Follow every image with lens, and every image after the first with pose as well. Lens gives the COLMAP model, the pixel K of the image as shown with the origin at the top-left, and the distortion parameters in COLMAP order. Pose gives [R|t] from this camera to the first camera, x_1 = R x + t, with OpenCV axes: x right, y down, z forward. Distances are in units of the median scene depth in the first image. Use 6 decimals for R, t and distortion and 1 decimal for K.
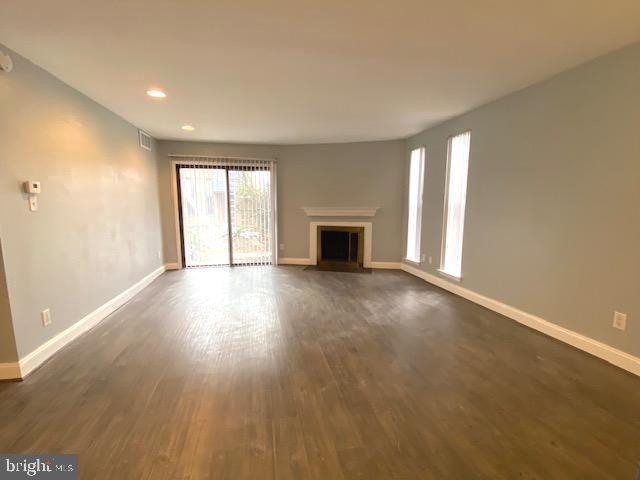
lens RADIAL K [[282.8, 0, 317.8], [0, 282.8, 242.8], [0, 0, 1]] dist [0.004966, -0.010234]
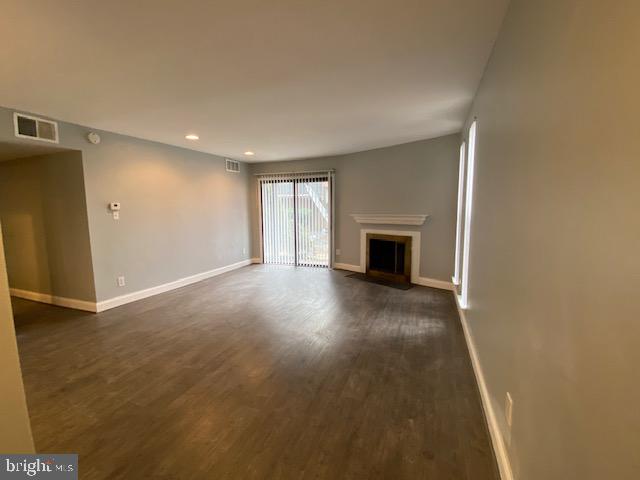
lens RADIAL K [[282.8, 0, 318.8], [0, 282.8, 239.9], [0, 0, 1]] dist [0.004966, -0.010234]
pose [[0.834609, 0.050988, -0.548477, 0.413403], [-0.062759, 0.998025, -0.002721, -0.025305], [0.547255, 0.036693, 0.836161, 0.091562]]
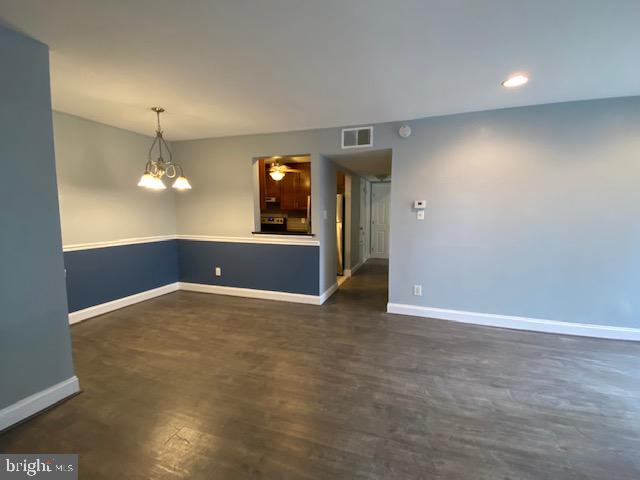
lens RADIAL K [[282.8, 0, 318.2], [0, 282.8, 240.7], [0, 0, 1]] dist [0.004966, -0.010234]
pose [[-0.527386, 0.087154, -0.845144, 0.242240], [-0.113206, 0.978647, 0.171564, -0.083108], [0.842050, 0.186156, -0.506258, 0.543127]]
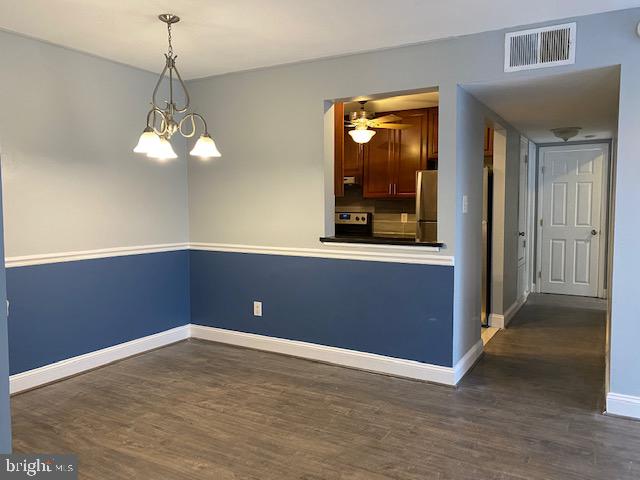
lens RADIAL K [[489.7, 0, 310.9], [0, 489.7, 235.4], [0, 0, 1]] dist [0.007854, -0.008170]
pose [[-0.686331, 0.046463, -0.725804, 0.213948], [-0.095293, 0.983609, 0.153076, -0.065342], [0.721020, 0.174225, -0.670654, 0.467414]]
